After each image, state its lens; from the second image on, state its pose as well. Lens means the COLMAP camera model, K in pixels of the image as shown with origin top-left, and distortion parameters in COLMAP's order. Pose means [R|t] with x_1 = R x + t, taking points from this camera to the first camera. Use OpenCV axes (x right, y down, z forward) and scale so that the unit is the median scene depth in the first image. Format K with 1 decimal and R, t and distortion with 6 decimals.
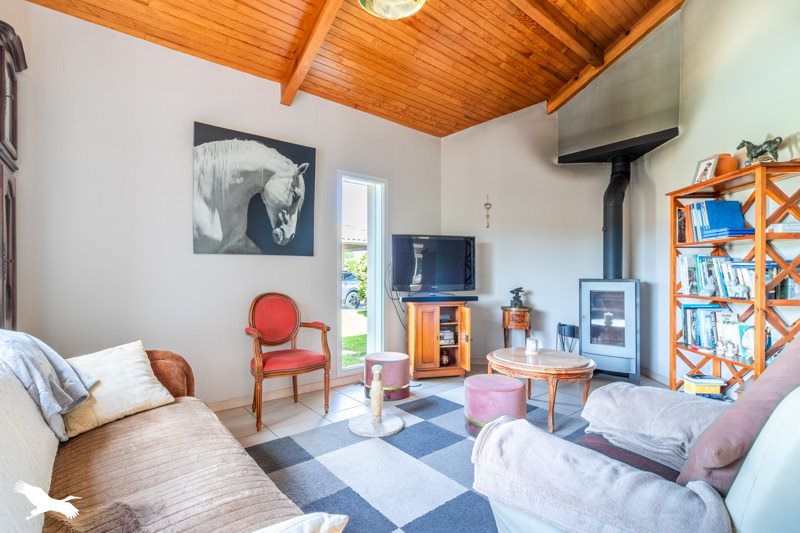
lens RADIAL K [[377.7, 0, 402.6], [0, 377.7, 268.2], [0, 0, 1]] dist [0.000434, -0.000821]
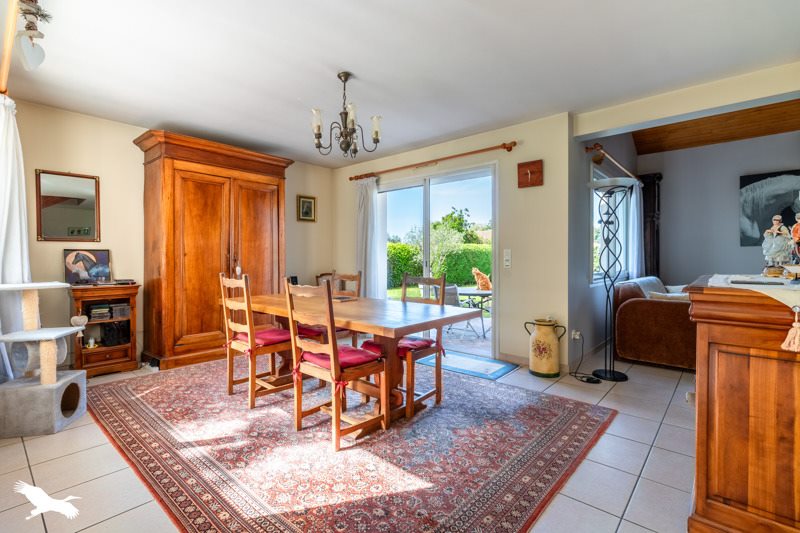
lens RADIAL K [[377.7, 0, 402.1], [0, 377.7, 264.5], [0, 0, 1]] dist [0.000434, -0.000821]
pose [[0.156063, 0.016611, -0.987607, 1.014415], [0.003408, 0.999844, 0.017355, 0.012325], [0.987741, -0.006074, 0.155982, -0.923999]]
